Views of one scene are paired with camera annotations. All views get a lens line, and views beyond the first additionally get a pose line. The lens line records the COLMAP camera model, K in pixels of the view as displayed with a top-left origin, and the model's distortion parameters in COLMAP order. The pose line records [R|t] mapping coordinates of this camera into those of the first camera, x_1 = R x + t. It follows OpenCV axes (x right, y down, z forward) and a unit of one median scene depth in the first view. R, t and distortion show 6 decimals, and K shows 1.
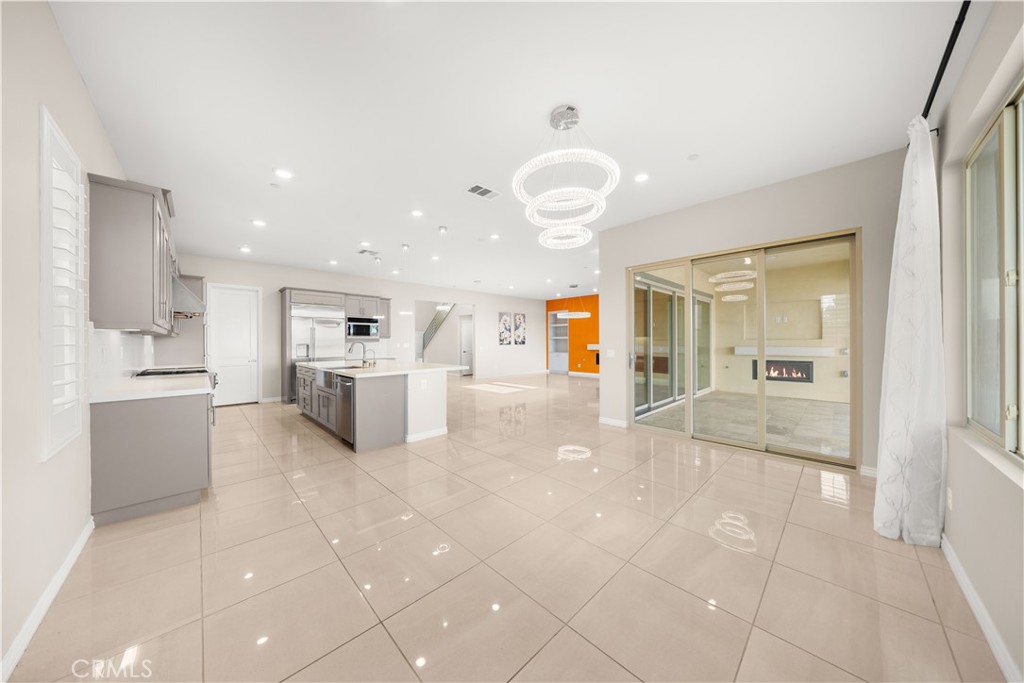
lens RADIAL K [[327.6, 0, 512.0], [0, 327.6, 341.5], [0, 0, 1]] dist [-0.000263, -0.000025]
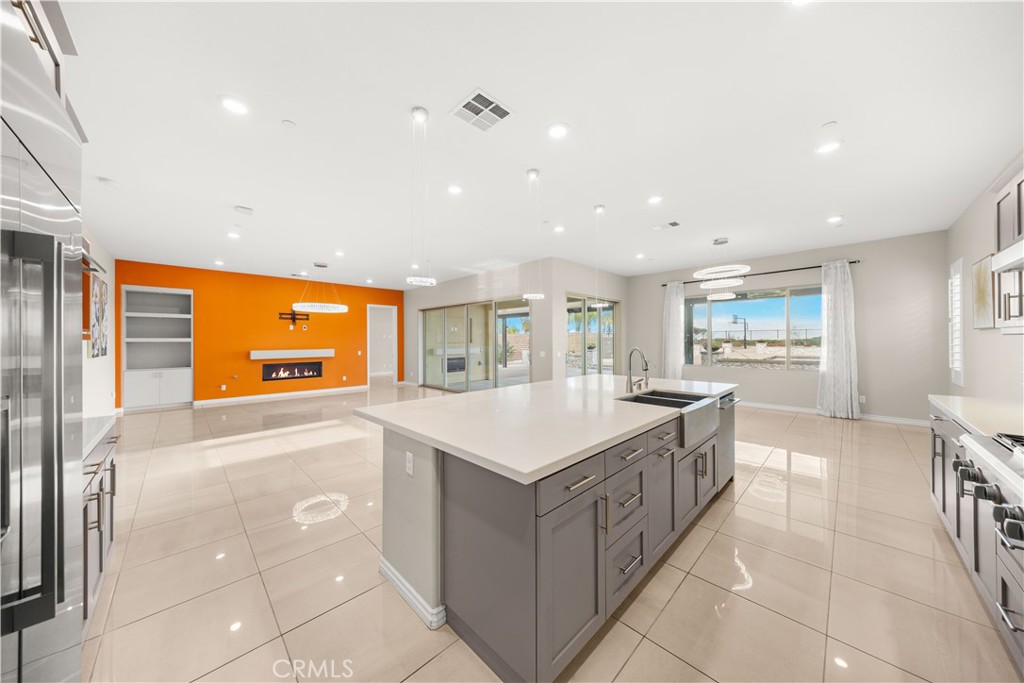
lens RADIAL K [[327.6, 0, 512.0], [0, 327.6, 341.5], [0, 0, 1]] dist [-0.000263, -0.000025]
pose [[-0.002329, -0.001021, 0.999997, -0.377880], [0.003612, 0.999993, 0.001029, -0.007880], [-0.999991, 0.003614, -0.002326, 0.464996]]
